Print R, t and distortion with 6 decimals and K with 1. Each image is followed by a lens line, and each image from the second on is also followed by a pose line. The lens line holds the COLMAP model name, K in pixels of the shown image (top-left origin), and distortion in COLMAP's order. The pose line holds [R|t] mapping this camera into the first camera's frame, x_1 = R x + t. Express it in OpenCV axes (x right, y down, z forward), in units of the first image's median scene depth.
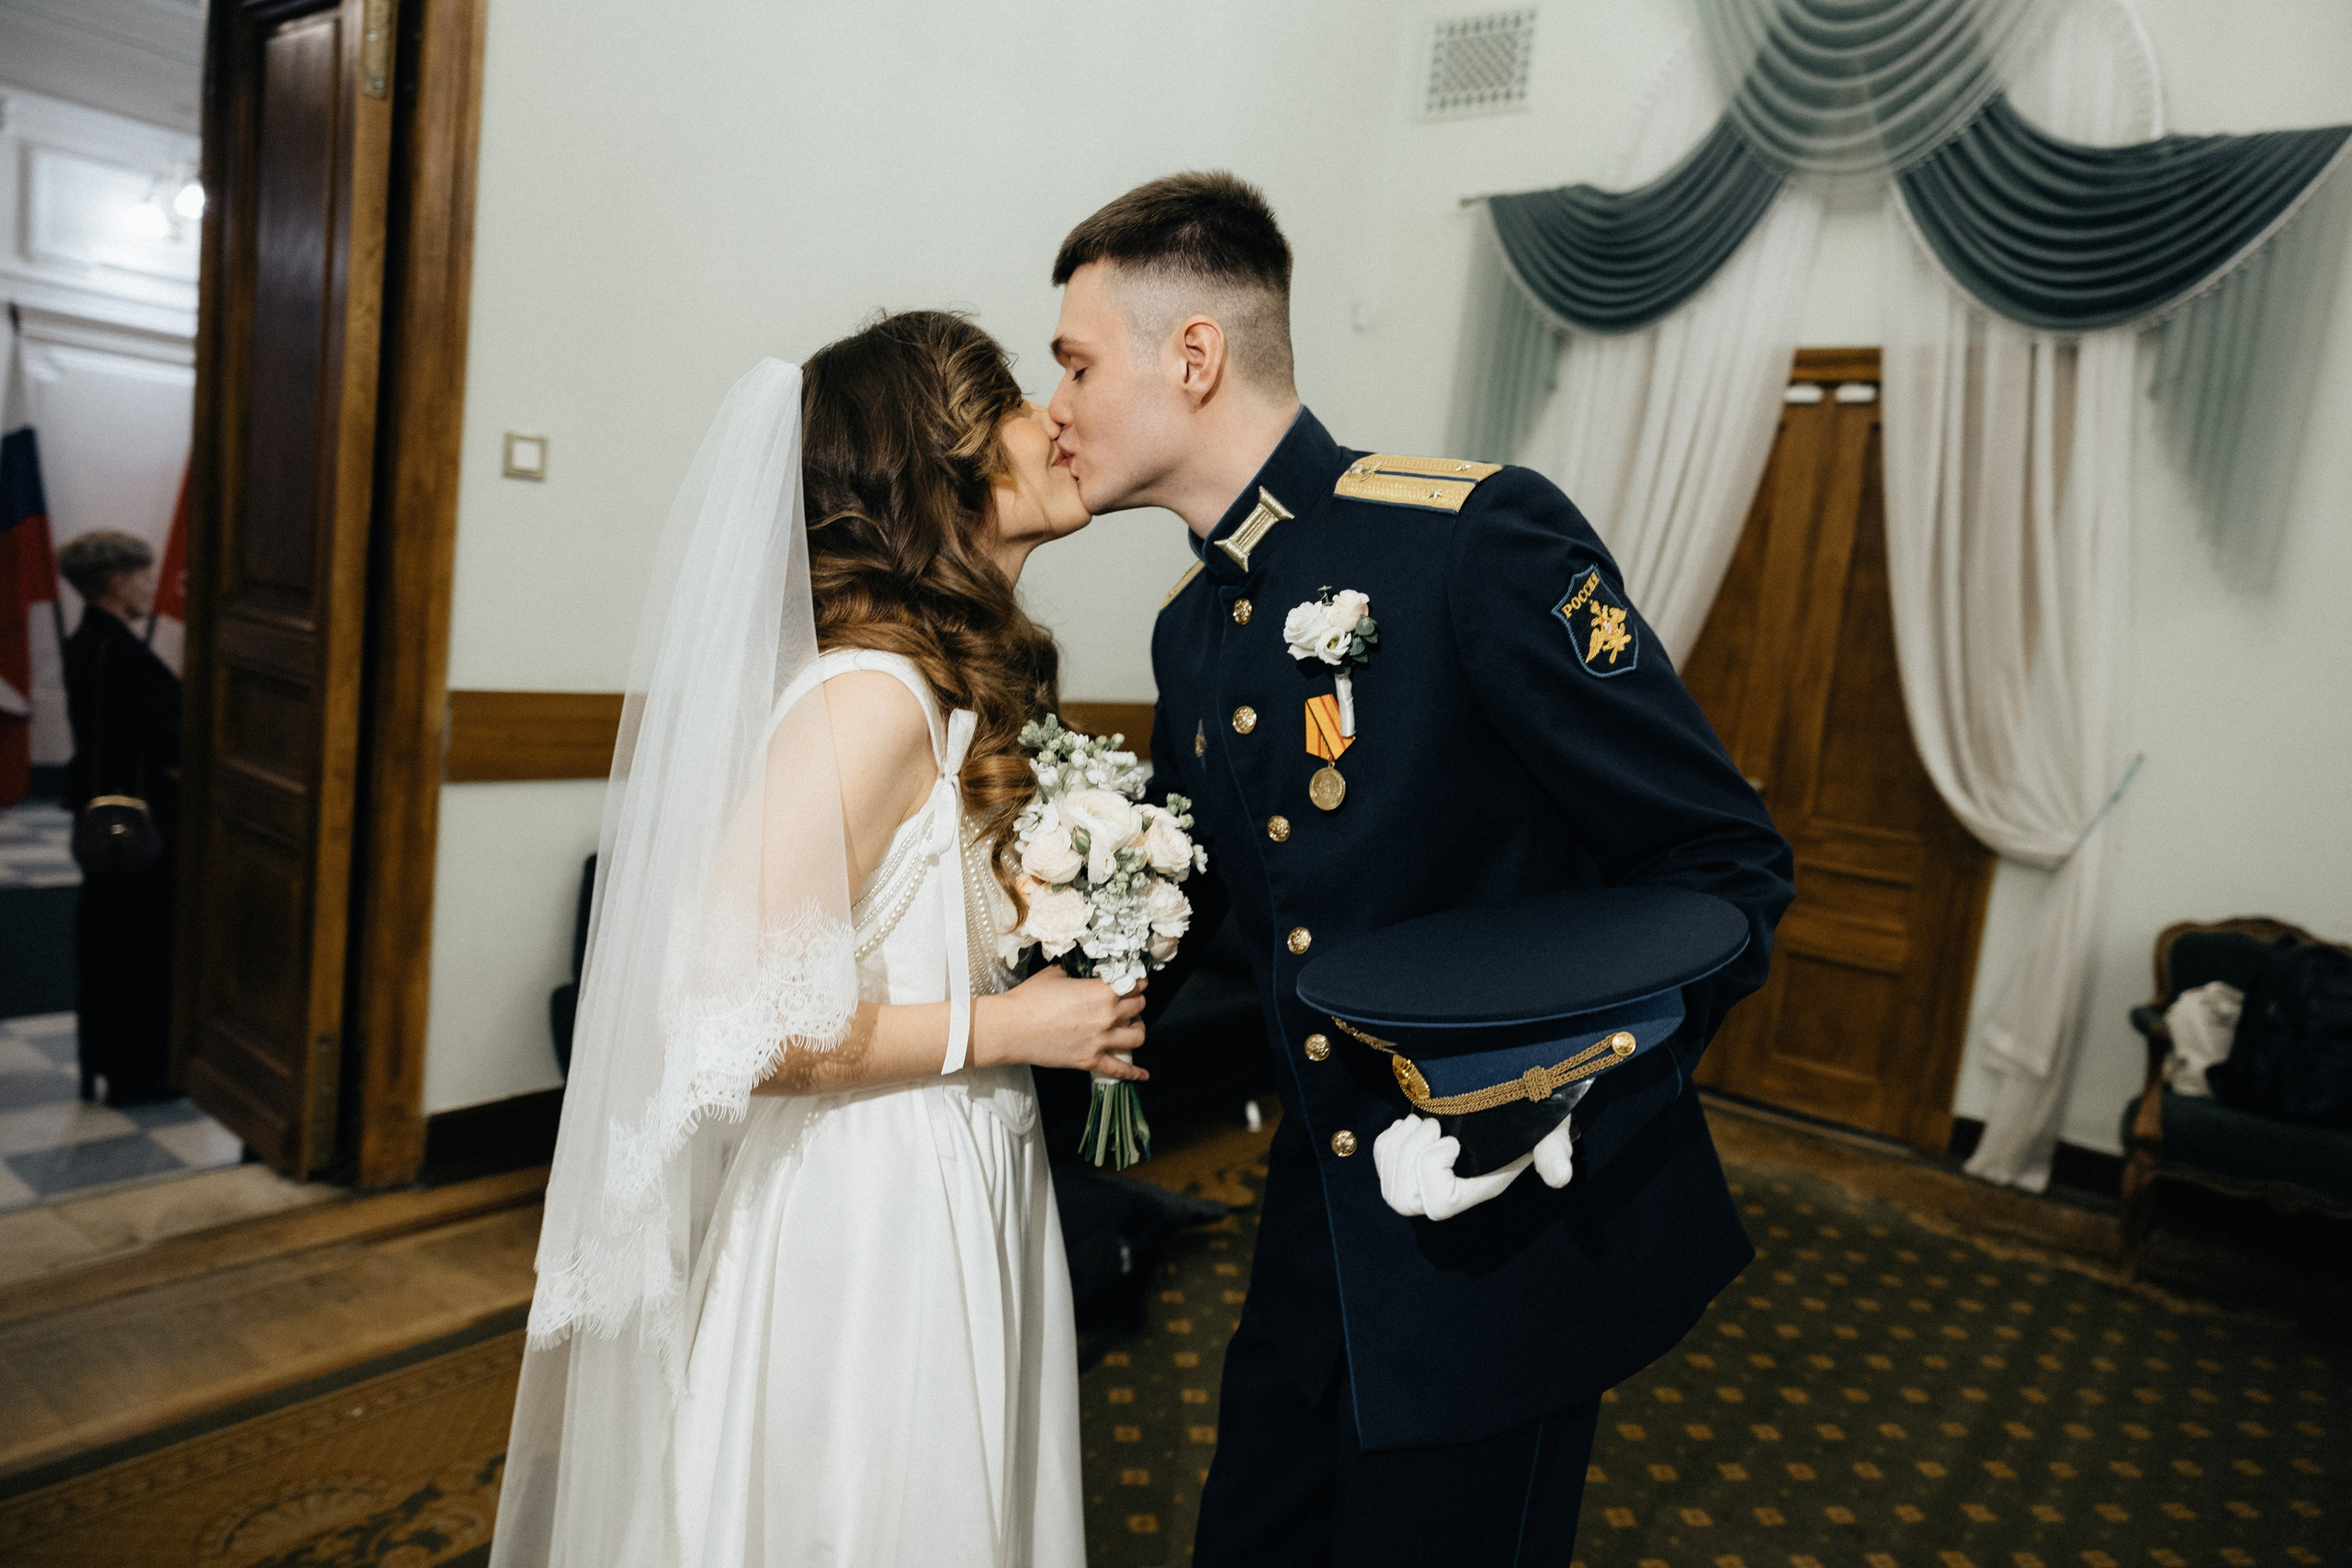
lens RADIAL K [[1555.5, 0, 1172.1], [0, 1555.5, 776.4], [0, 0, 1]] dist [0.008661, 0.003790]
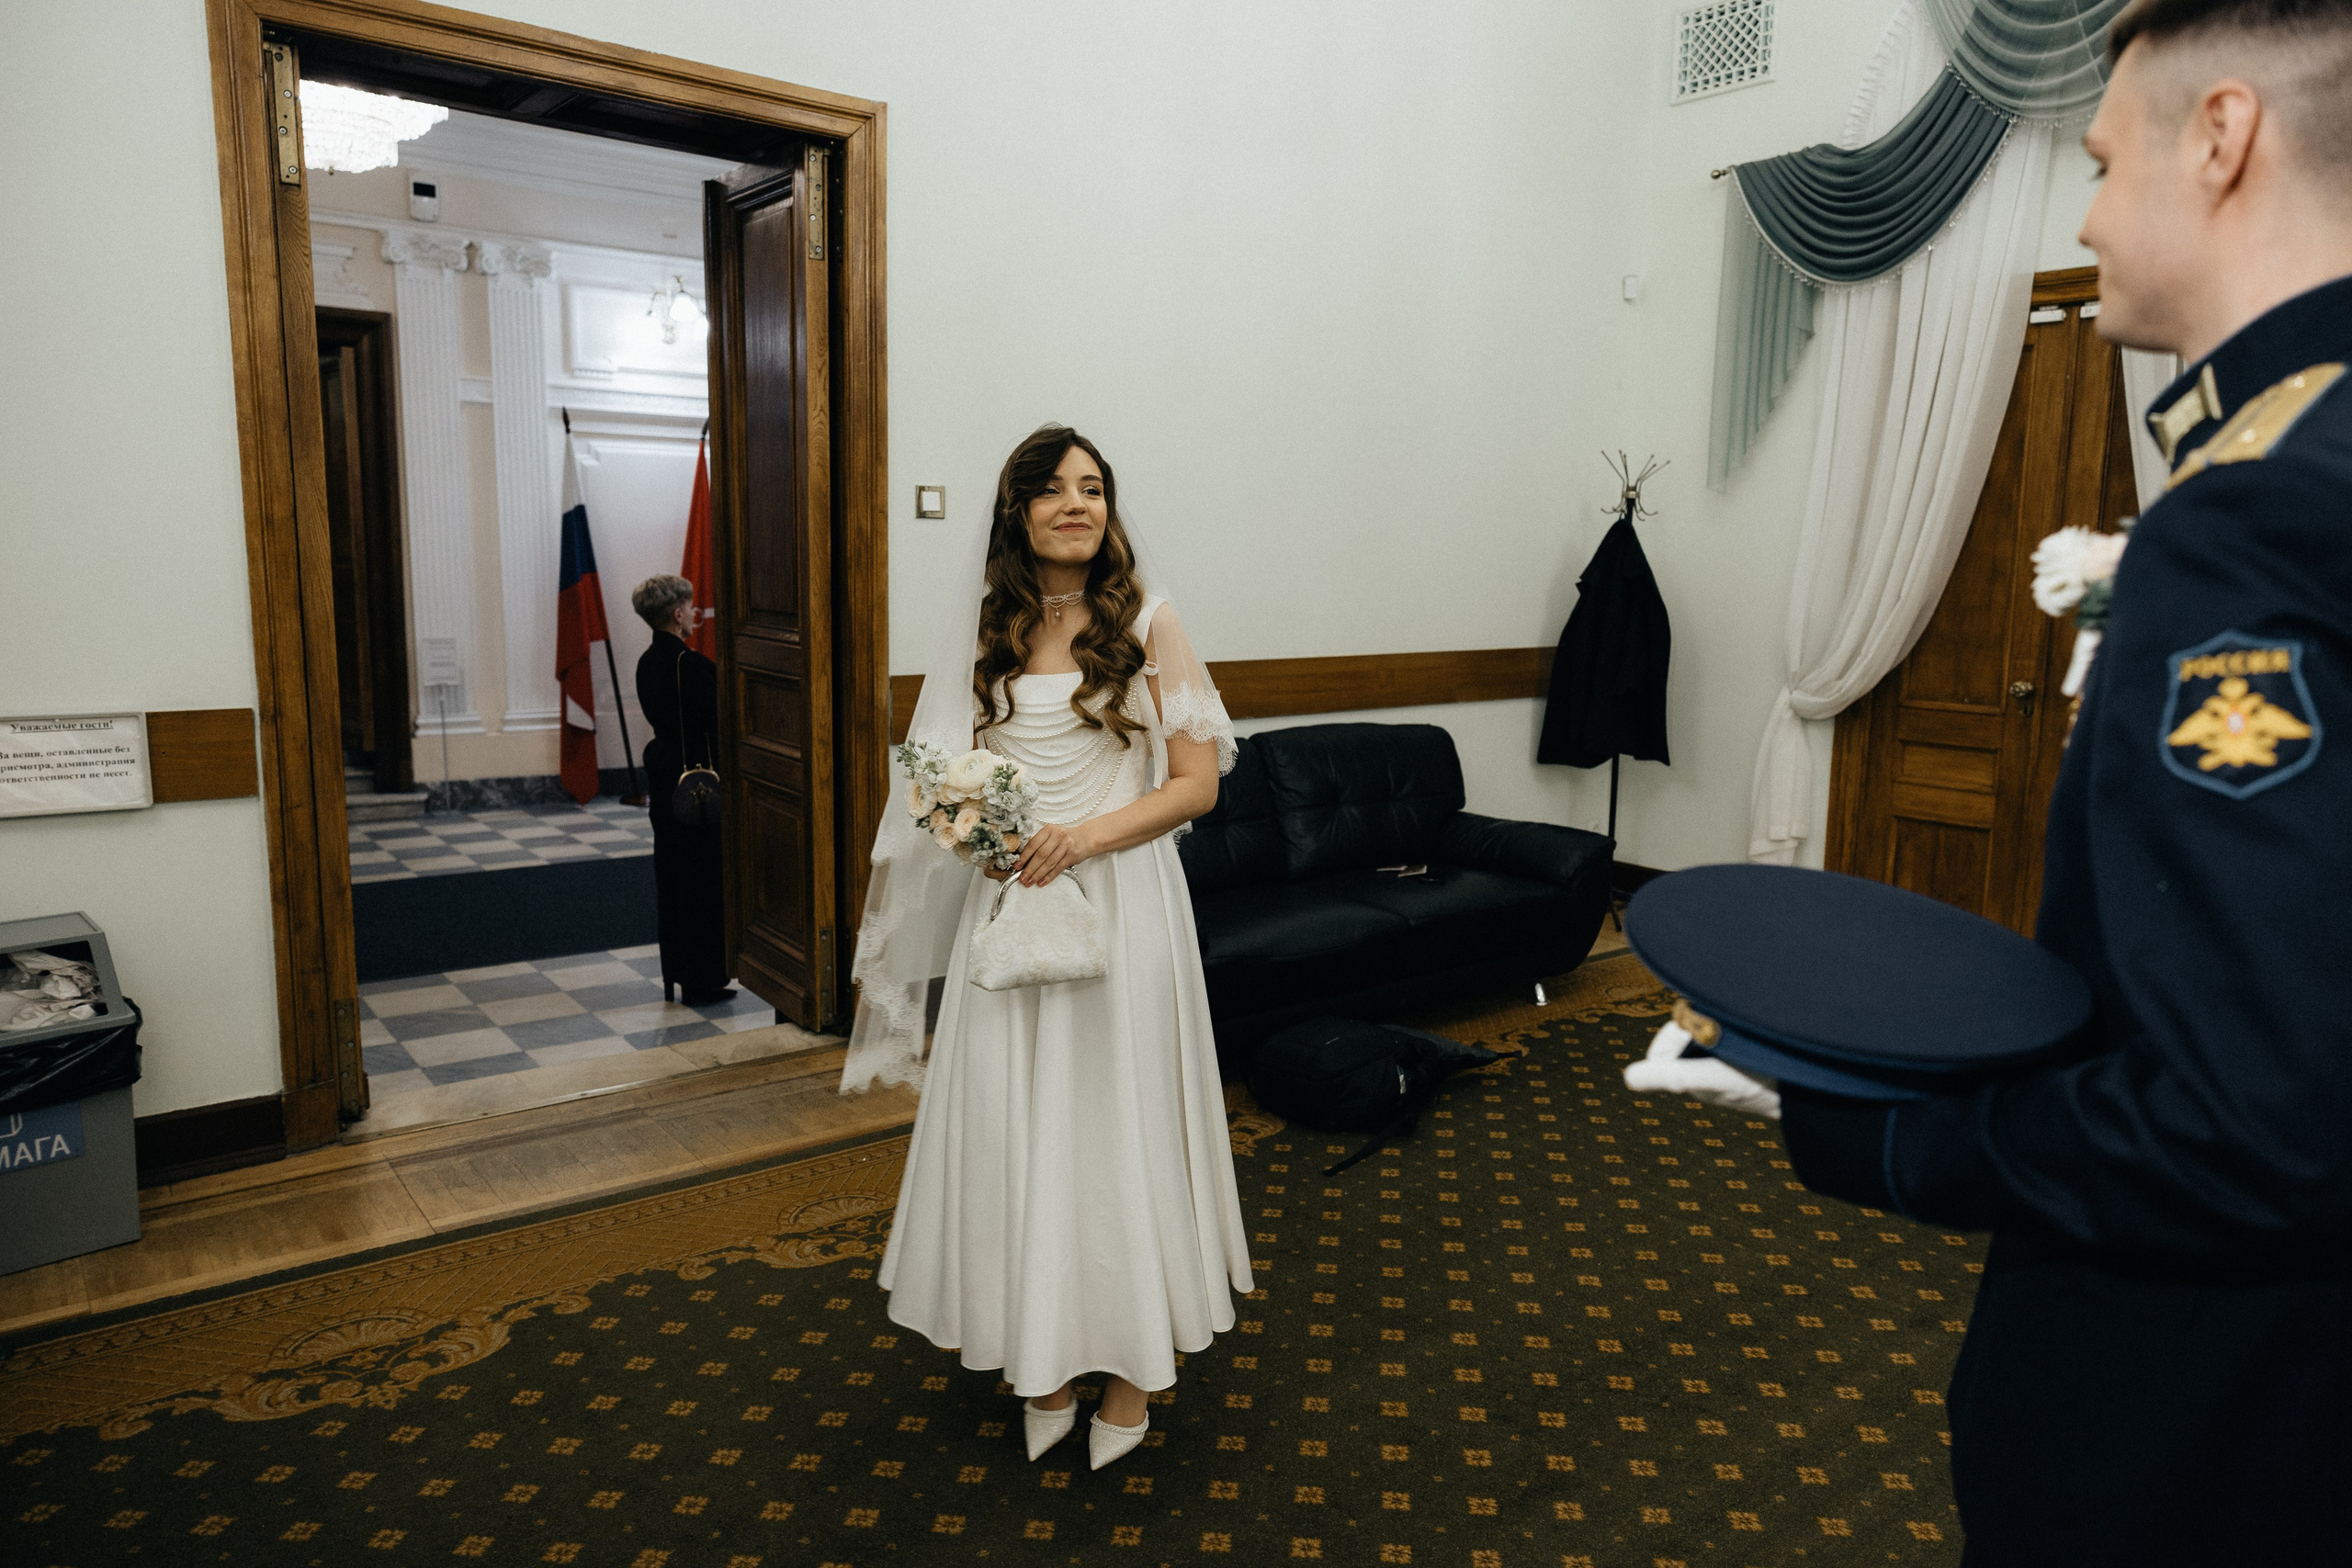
lens RADIAL K [[1603.1, 0, 1166.3], [0, 1603.1, 781.6], [0, 0, 1]] dist [-0.005823, 0.002893]
pose [[0.962020, -0.052532, -0.267877, 0.124077], [0.057162, 0.998320, 0.009508, 0.032434], [0.266927, -0.024459, 0.963406, -0.260530]]
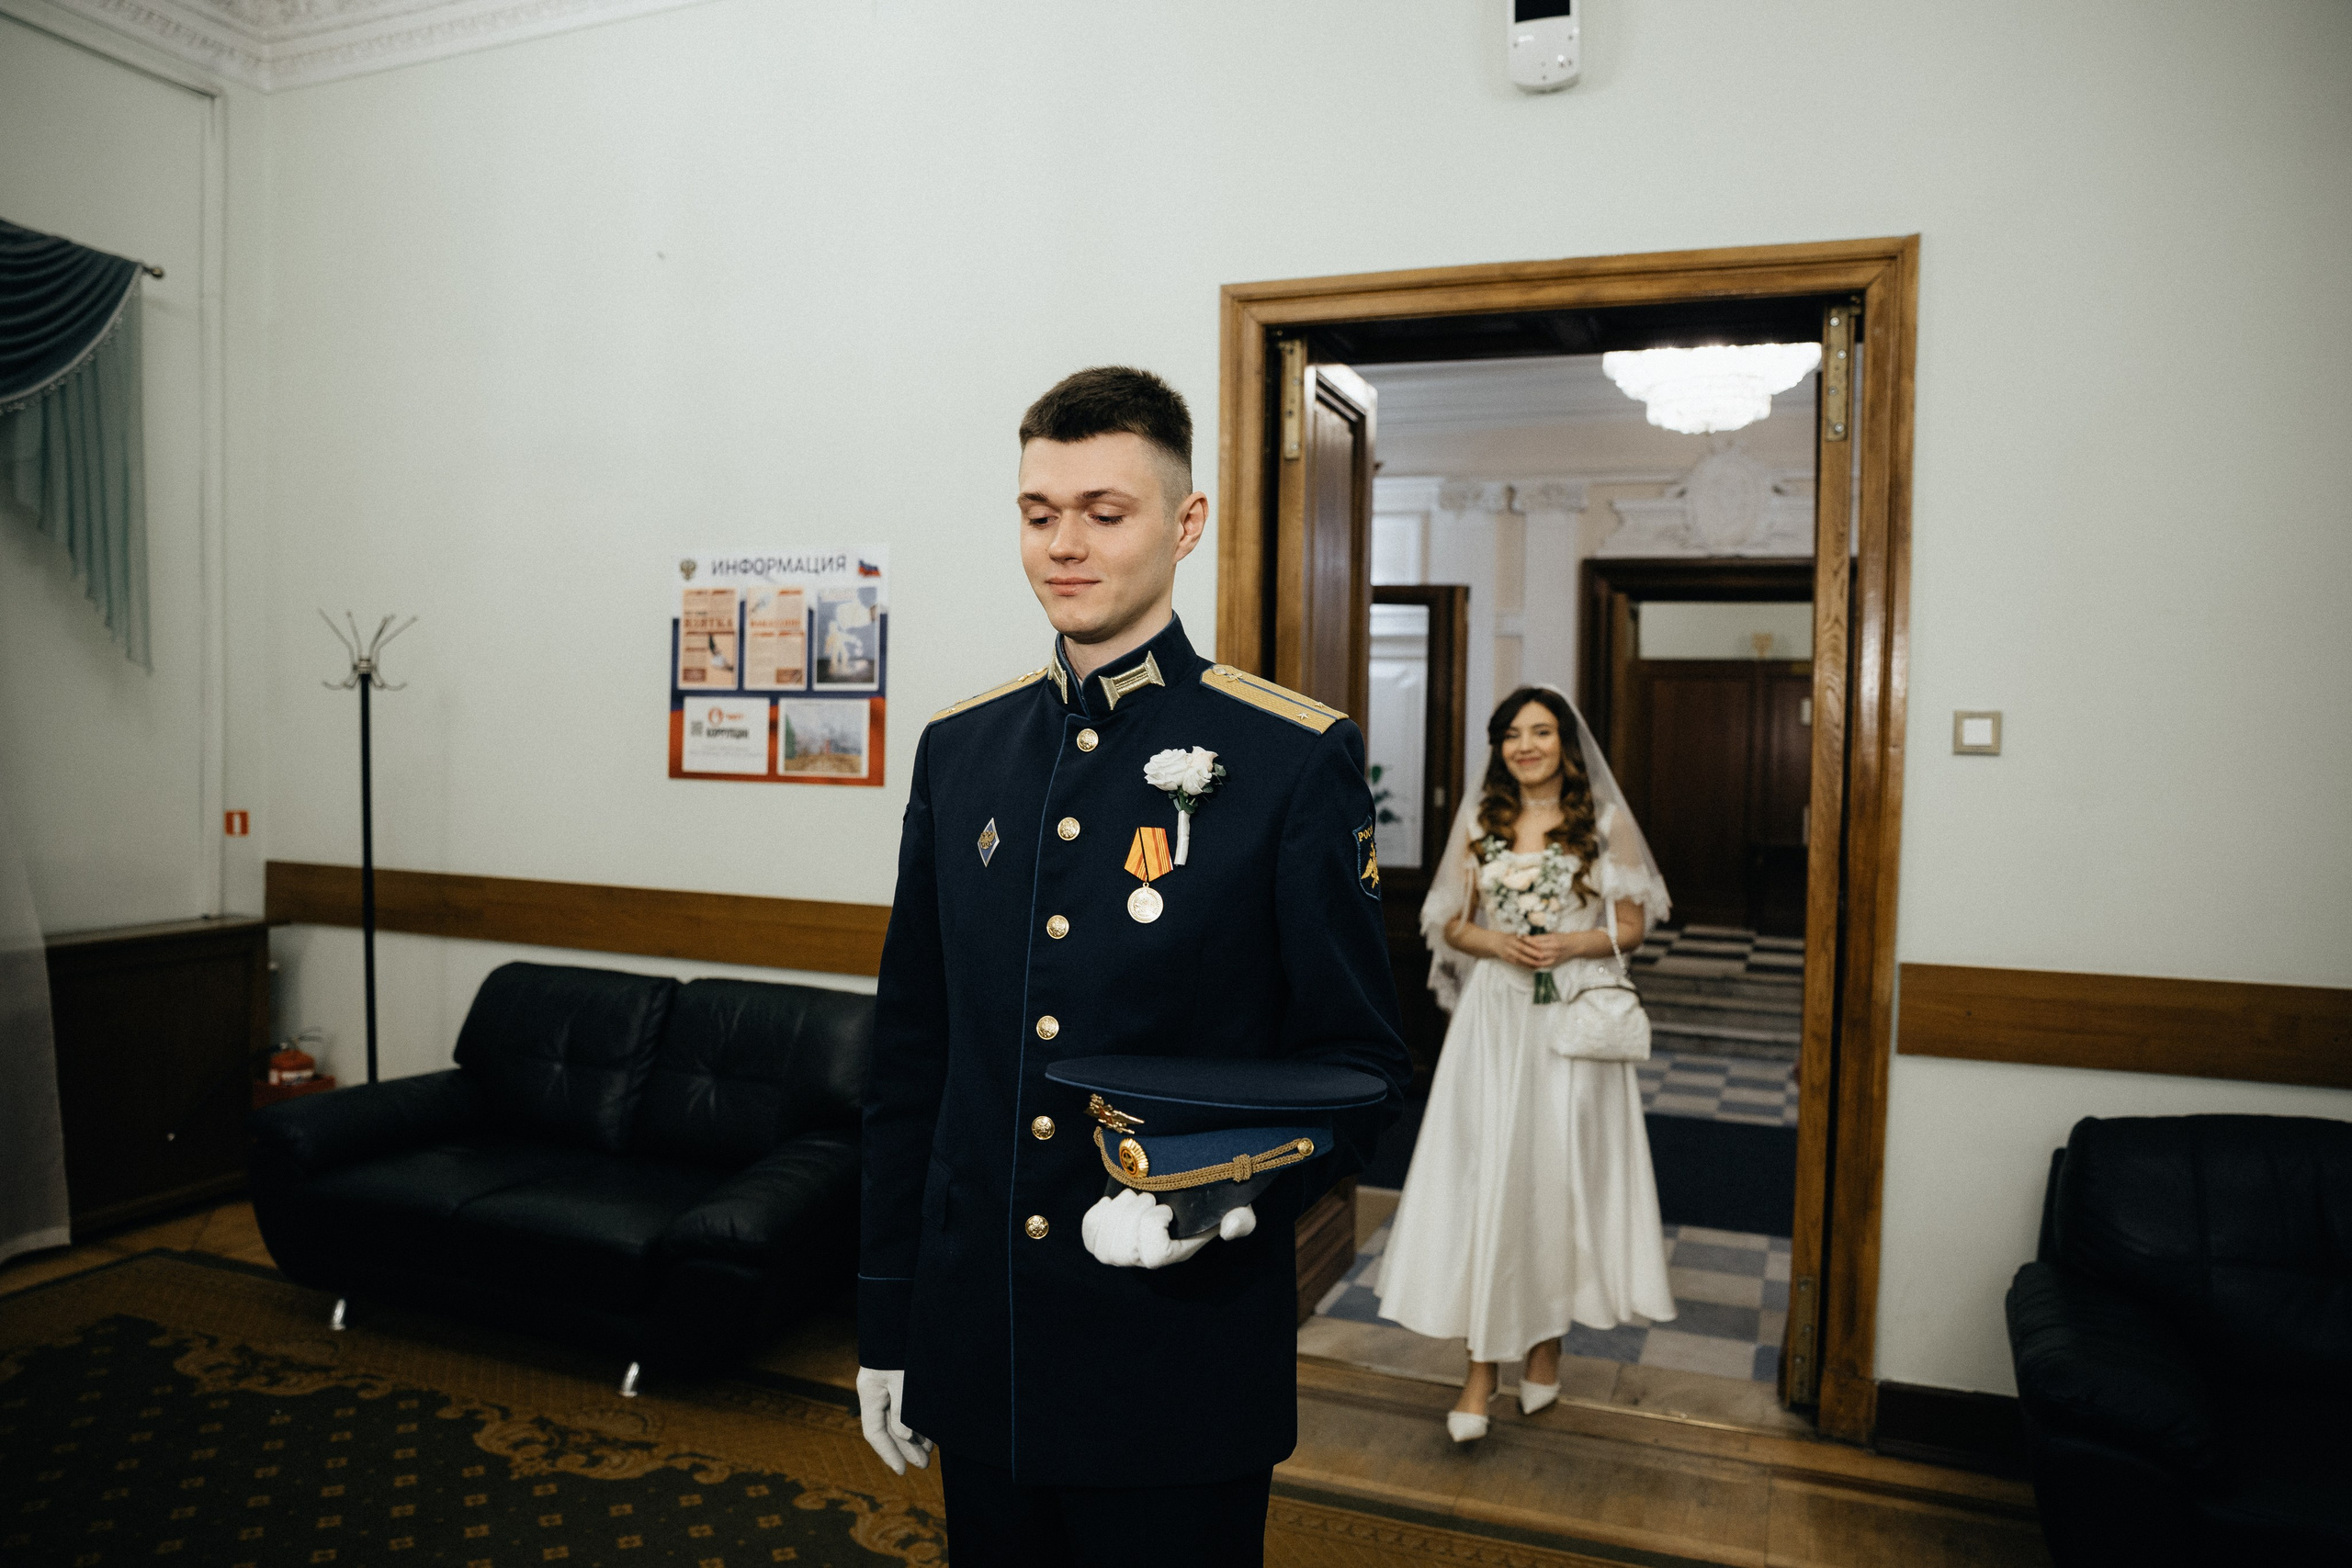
lens RADIAL K [[1604.8, 0, 1183.9], [0, 1604.8, 786.9], [0, 0, 1]] dist [-0.107663, 0.087525]
pose [[0.292826, -0.079724, -0.952836, 0.342382], [-0.109376, 0.987184, -0.116211, 0.002552], [0.949889, 0.138247, 0.280353, 0.204010]]
